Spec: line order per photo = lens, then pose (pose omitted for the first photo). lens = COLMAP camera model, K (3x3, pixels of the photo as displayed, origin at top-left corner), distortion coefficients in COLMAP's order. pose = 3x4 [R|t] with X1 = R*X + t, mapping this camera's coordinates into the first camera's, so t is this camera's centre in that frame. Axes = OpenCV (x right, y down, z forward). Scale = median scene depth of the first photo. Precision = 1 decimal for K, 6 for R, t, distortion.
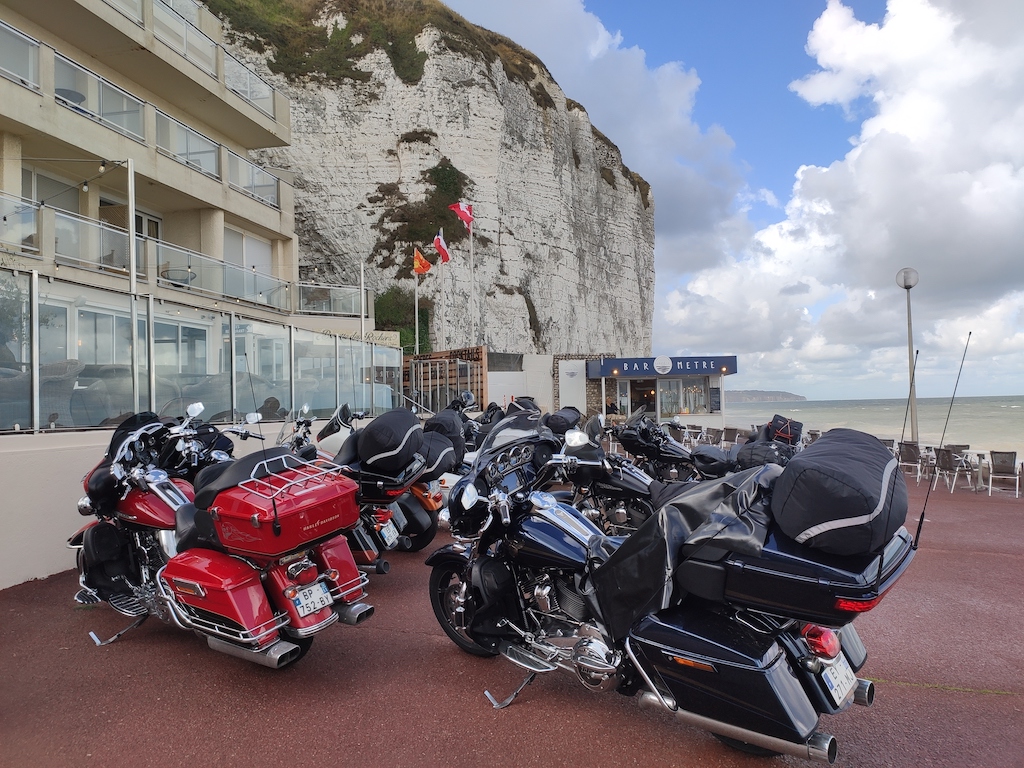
lens RADIAL K [[783.7, 0, 512.4], [0, 783.7, 400.7], [0, 0, 1]] dist [0.091042, -0.128873]
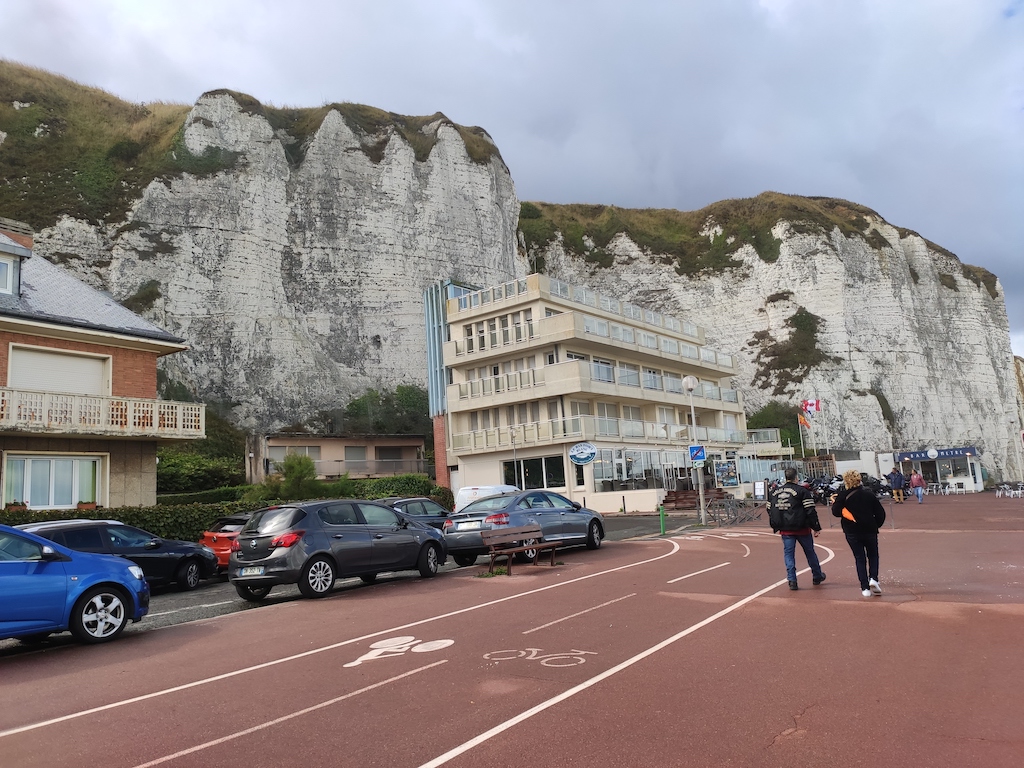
lens RADIAL K [[783.7, 0, 488.9], [0, 783.7, 390.6], [0, 0, 1]] dist [0.091042, -0.128873]
pose [[0.886661, -0.104025, -0.450568, 0.044350], [0.048923, 0.990003, -0.132292, 0.003354], [0.459825, 0.095255, 0.882886, -0.517155]]
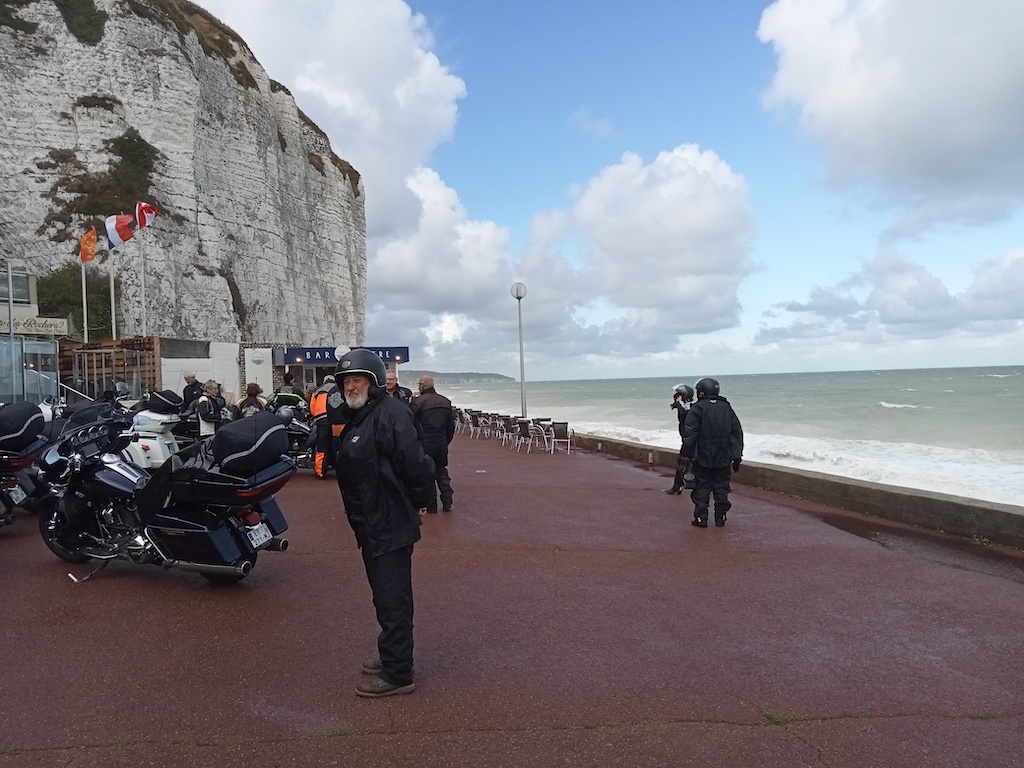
lens RADIAL K [[775.9, 0, 529.3], [0, 775.9, 398.7], [0, 0, 1]] dist [0.023650, -0.005981]
pose [[0.932126, -0.014458, 0.361845, 0.014548], [0.007376, 0.999753, 0.020944, -0.001364], [-0.362058, -0.016853, 0.932003, -0.045519]]
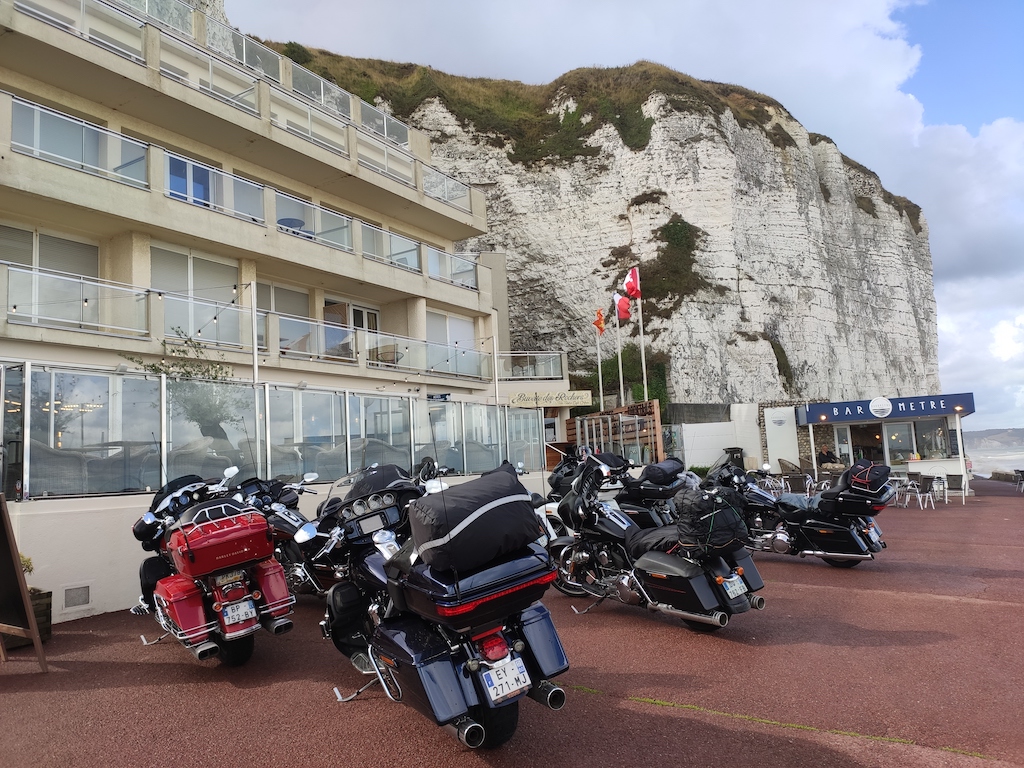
lens RADIAL K [[783.7, 0, 497.1], [0, 783.7, 387.4], [0, 0, 1]] dist [0.091042, -0.128873]
pose [[0.935673, -0.067984, -0.346259, 0.036122], [0.037070, 0.994773, -0.095141, 0.000956], [0.350917, 0.076185, 0.933302, -0.006702]]
